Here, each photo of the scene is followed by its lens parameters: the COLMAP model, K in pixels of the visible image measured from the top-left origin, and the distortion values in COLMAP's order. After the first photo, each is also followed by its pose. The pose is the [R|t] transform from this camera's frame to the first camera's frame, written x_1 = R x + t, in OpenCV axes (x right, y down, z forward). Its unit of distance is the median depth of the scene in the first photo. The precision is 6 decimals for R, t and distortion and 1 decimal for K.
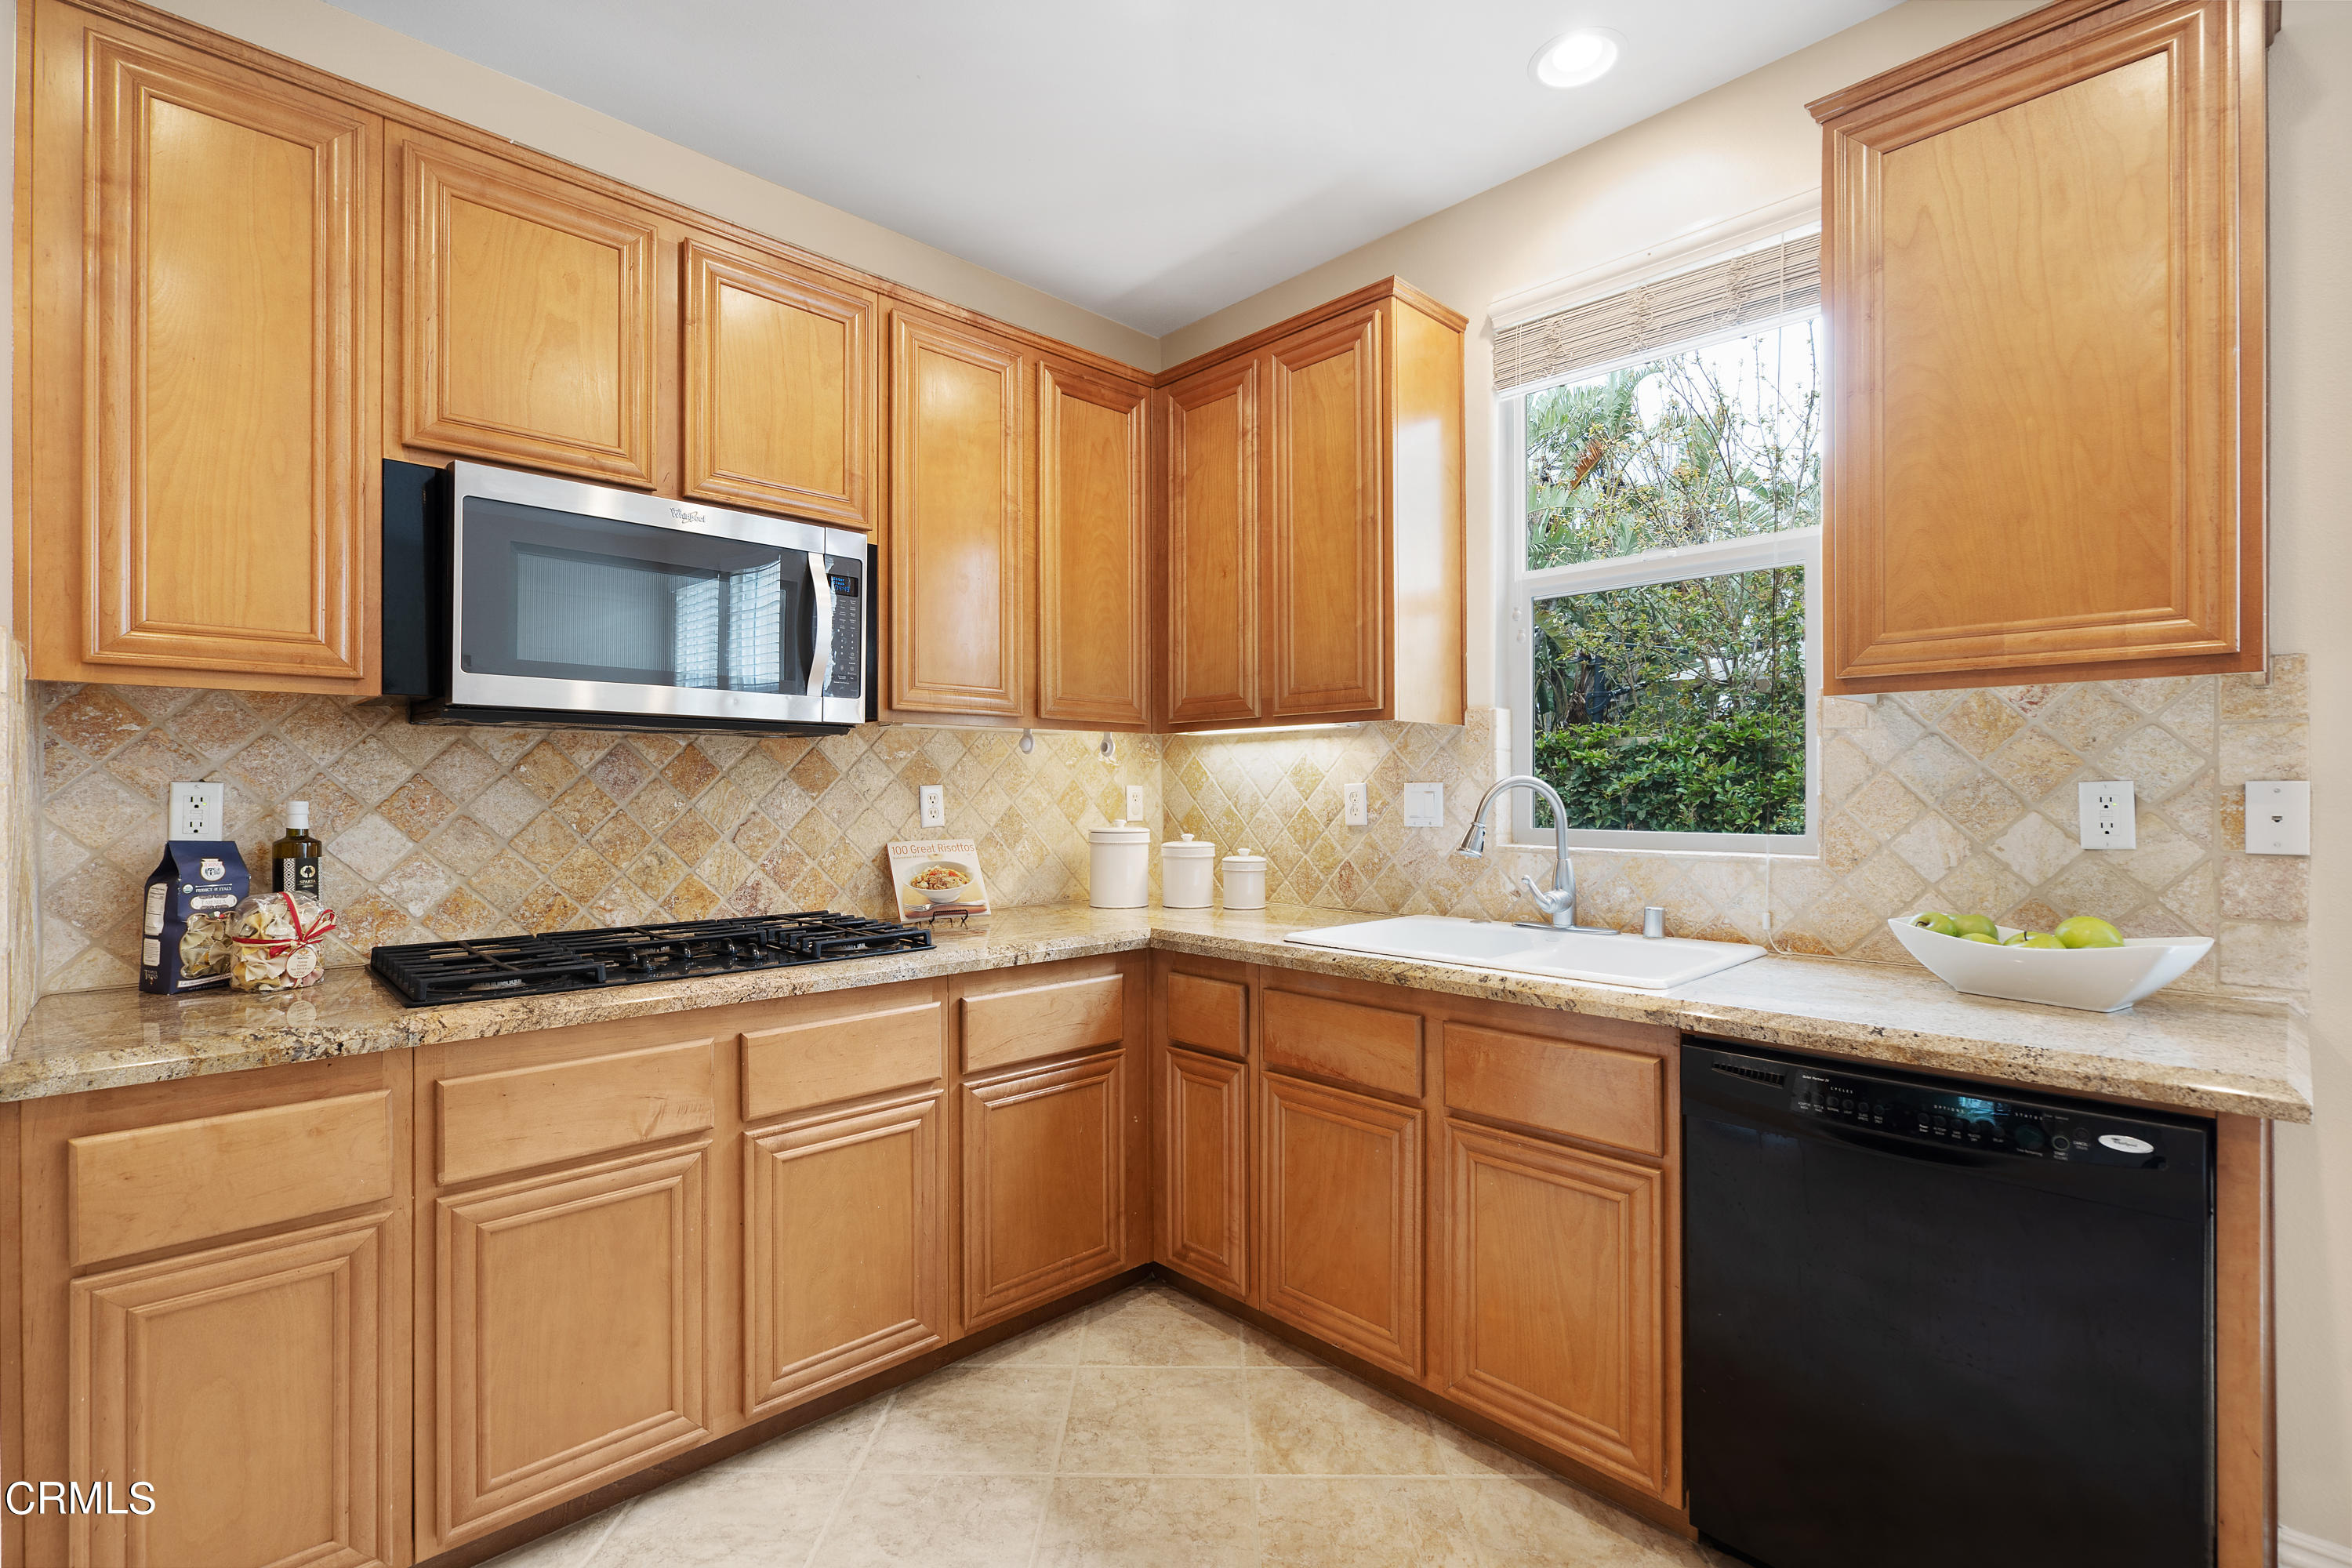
lens RADIAL K [[1073.0, 0, 1176.0], [0, 1073.0, 784.0], [0, 0, 1]] dist [-0.000792, 0.000299]
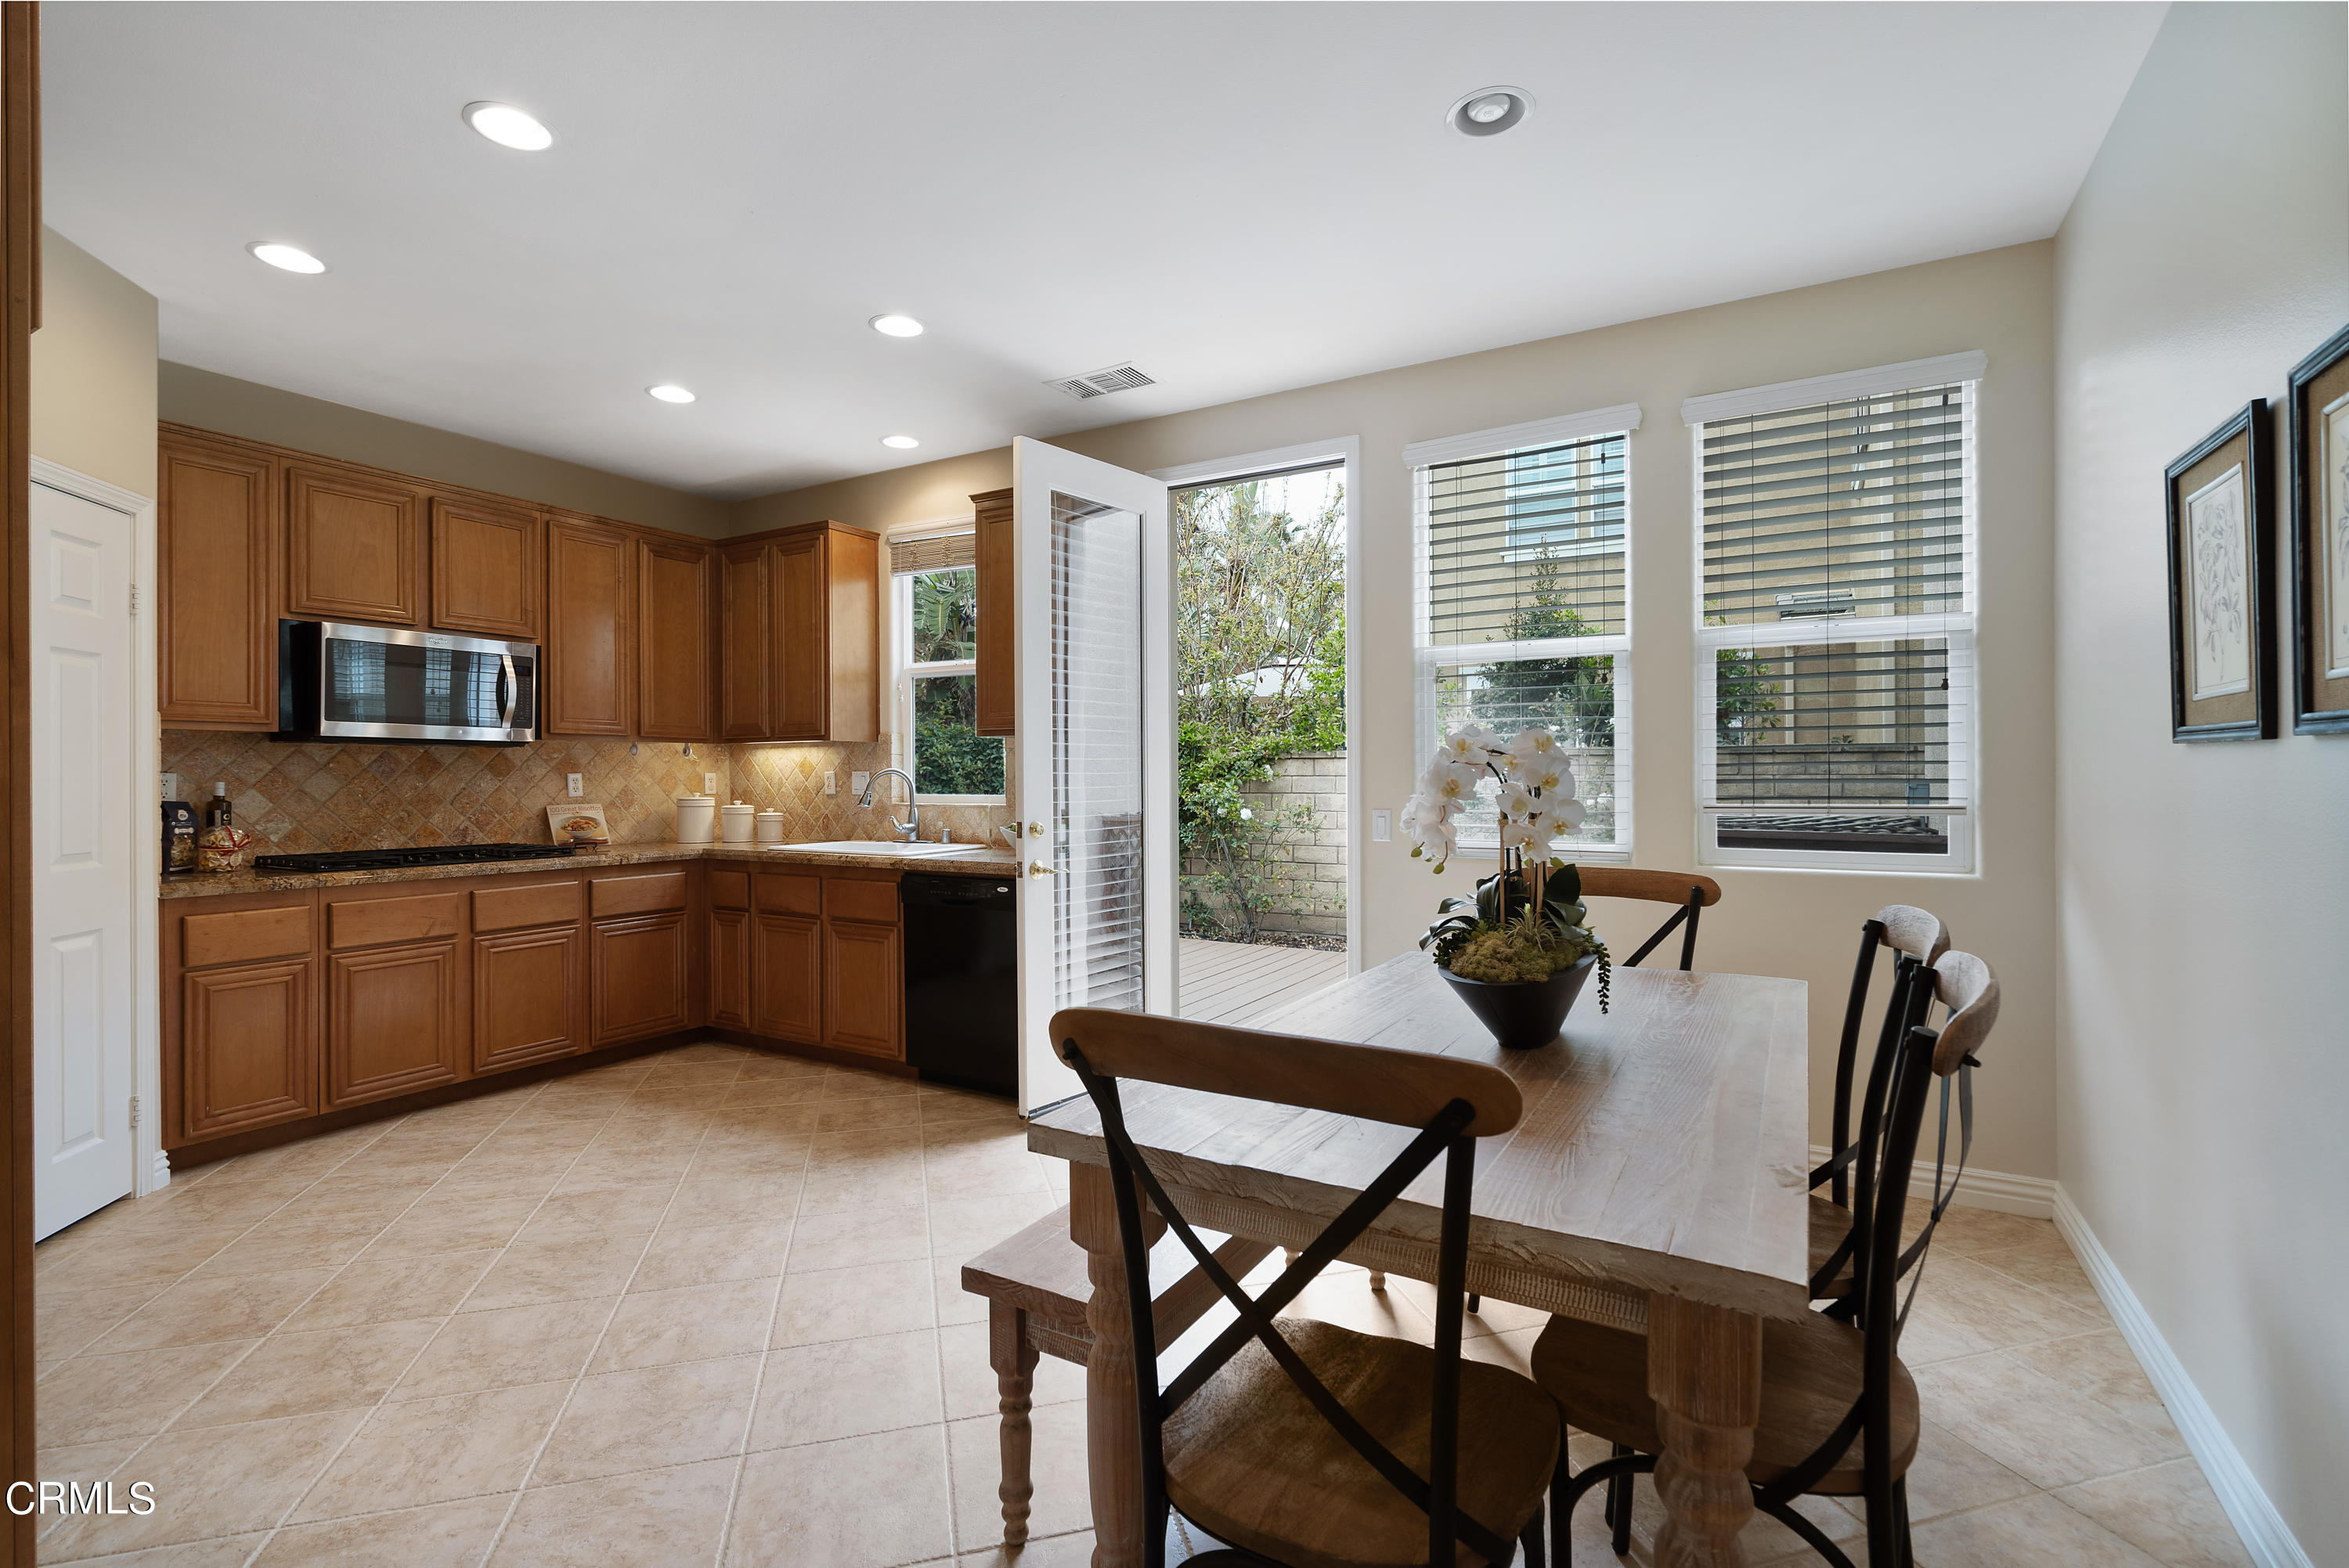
lens RADIAL K [[1069.9, 0, 1172.9], [0, 1069.9, 774.0], [0, 0, 1]] dist [0.001781, 0.000375]
pose [[0.961420, -0.001633, 0.275079, 0.273619], [0.000462, 0.999991, 0.004325, -0.005360], [-0.275083, -0.004031, 0.961412, -1.124764]]
